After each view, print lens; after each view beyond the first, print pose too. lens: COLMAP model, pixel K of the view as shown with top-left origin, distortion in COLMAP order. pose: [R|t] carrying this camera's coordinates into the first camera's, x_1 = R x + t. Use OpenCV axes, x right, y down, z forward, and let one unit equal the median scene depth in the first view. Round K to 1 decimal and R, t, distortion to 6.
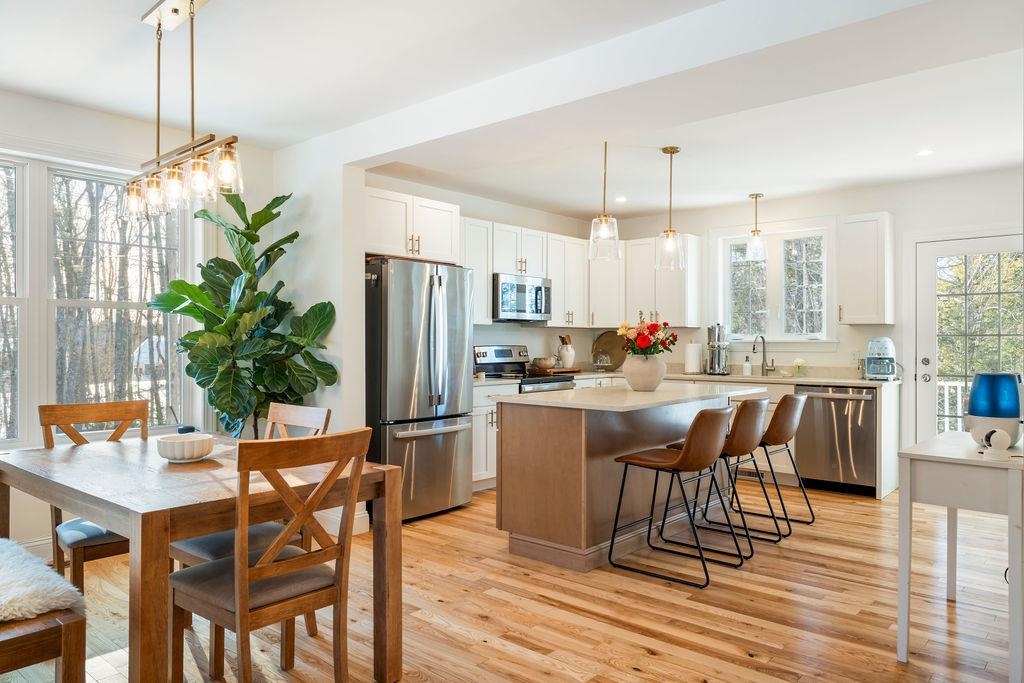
lens RADIAL K [[700.7, 0, 511.9], [0, 700.7, 340.4], [0, 0, 1]] dist [-0.004488, 0.004261]
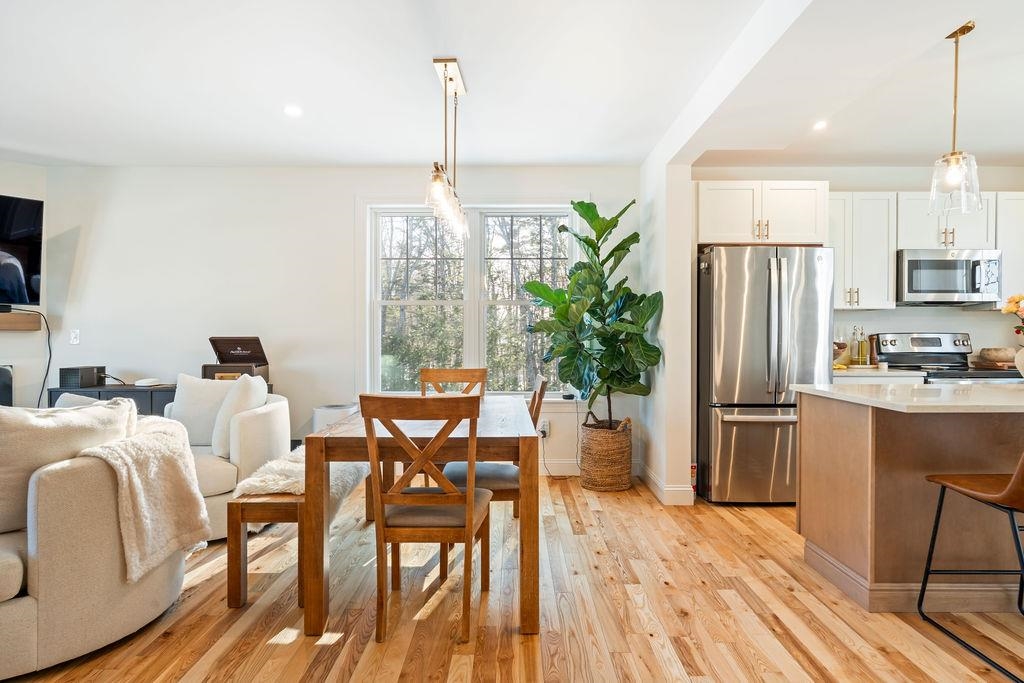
lens RADIAL K [[569.8, 0, 511.2], [0, 569.8, 340.8], [0, 0, 1]] dist [-0.003195, 0.000499]
pose [[0.655412, 0.004565, -0.755258, 0.235118], [0.001751, 0.999970, 0.007564, 0.013984], [0.755270, -0.006281, 0.655384, 0.198804]]
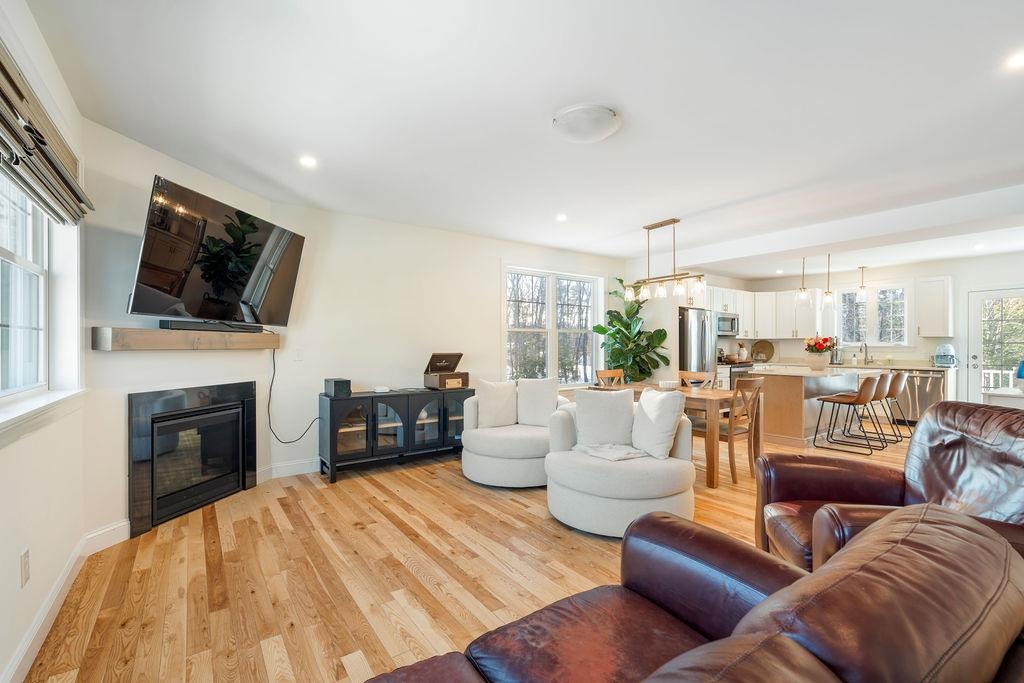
lens RADIAL K [[447.1, 0, 512.8], [0, 447.1, 349.1], [0, 0, 1]] dist [-0.004210, 0.000020]
pose [[0.973495, 0.000197, -0.228707, -0.351977], [0.001588, 0.999970, 0.007621, -0.001714], [0.228702, -0.007782, 0.973465, -0.450885]]
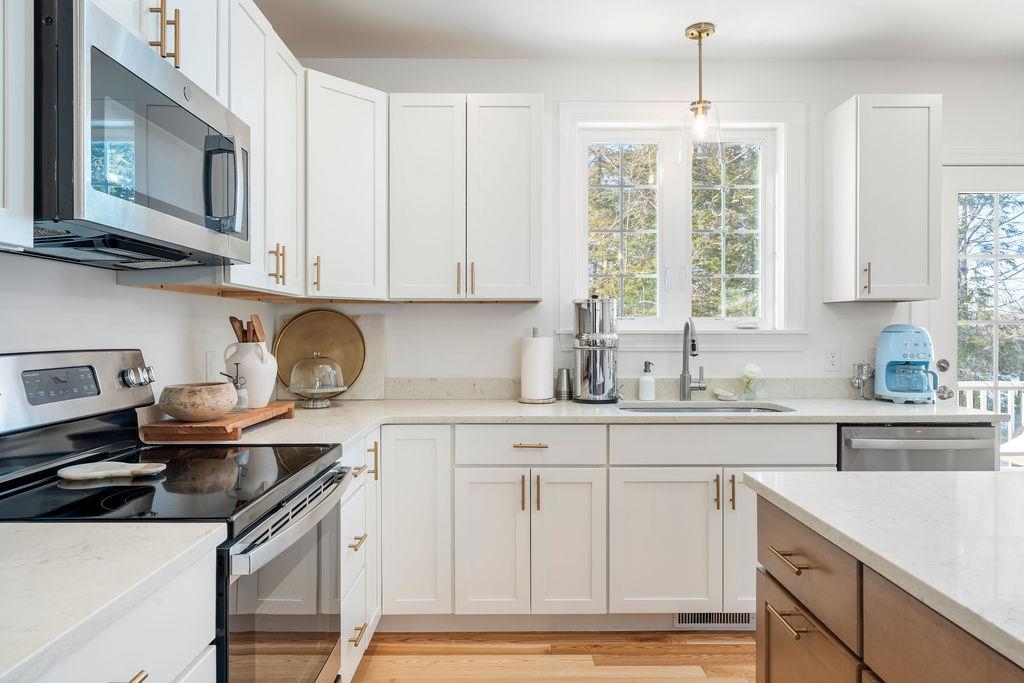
lens RADIAL K [[646.0, 0, 510.1], [0, 646.0, 336.8], [0, 0, 1]] dist [-0.003570, -0.000395]
pose [[0.749944, -0.007248, 0.661461, -0.056430], [-0.000847, 0.999929, 0.011917, -0.000864], [-0.661500, -0.009498, 0.749885, 0.935850]]
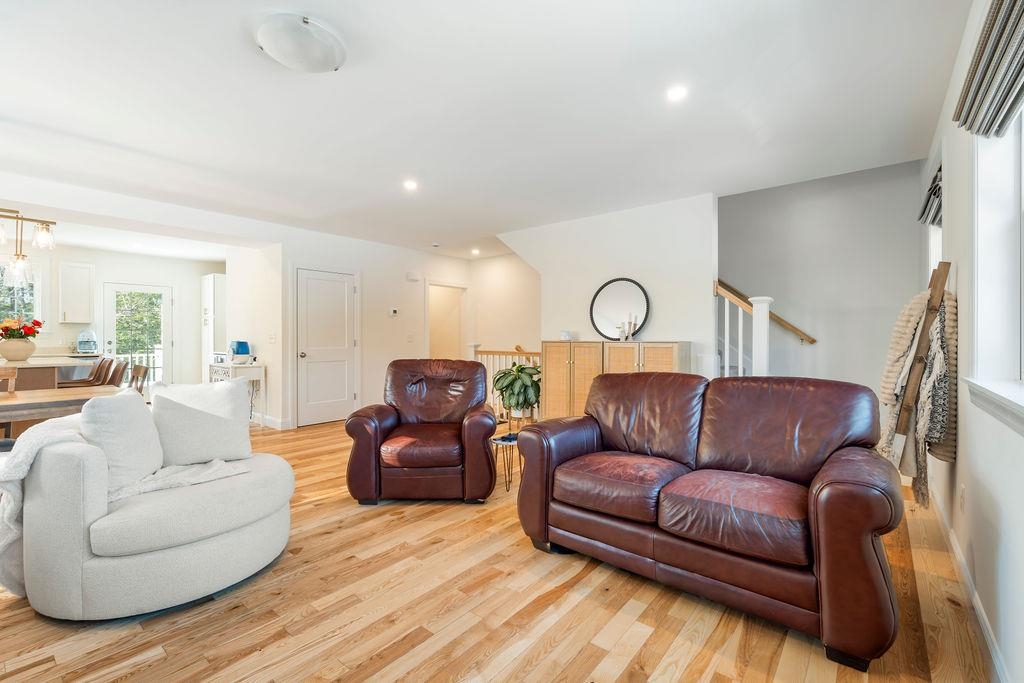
lens RADIAL K [[447.1, 0, 511.7], [0, 447.1, 341.9], [0, 0, 1]] dist [-0.004210, 0.000020]
pose [[-0.038012, -0.011004, 0.999217, -0.809190], [-0.003325, 0.999935, 0.010885, 0.011523], [-0.999272, -0.002908, -0.038046, -0.106797]]
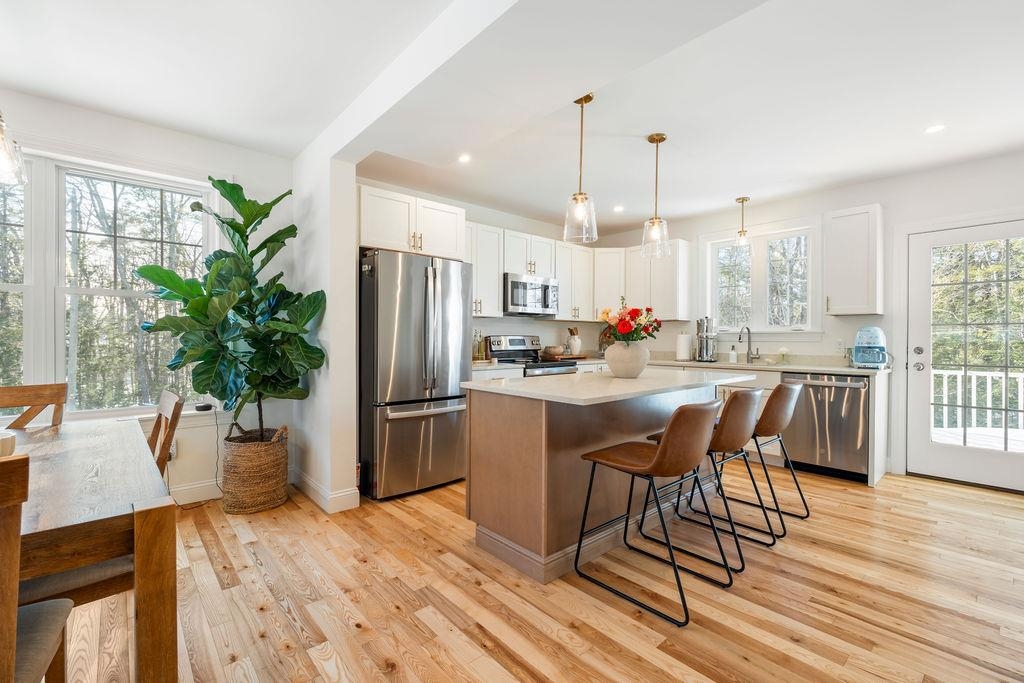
lens RADIAL K [[447.1, 0, 512.7], [0, 447.1, 341.8], [0, 0, 1]] dist [-0.004210, 0.000020]
pose [[0.992006, 0.002883, -0.126158, 0.098062], [-0.001820, 0.999962, 0.008540, 0.014653], [0.126178, -0.008243, 0.991973, 0.317949]]
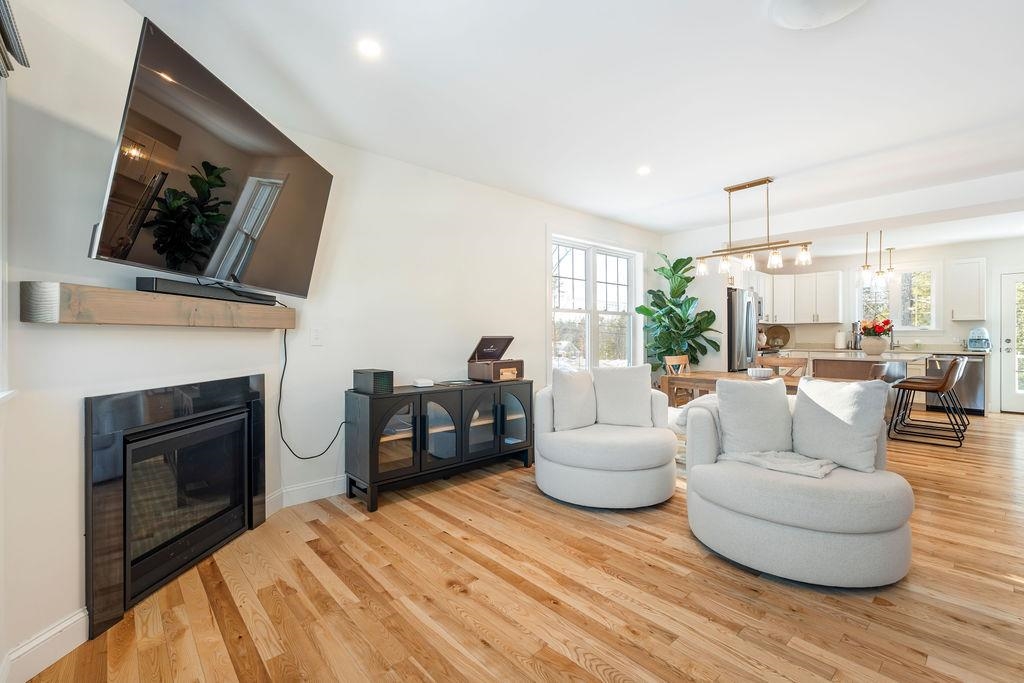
lens RADIAL K [[447.1, 0, 512.2], [0, 447.1, 336.6], [0, 0, 1]] dist [-0.004210, 0.000020]
pose [[0.992822, -0.002741, -0.119570, -0.592435], [0.003244, 0.999987, 0.004009, 0.011785], [0.119557, -0.004368, 0.992818, -0.309667]]
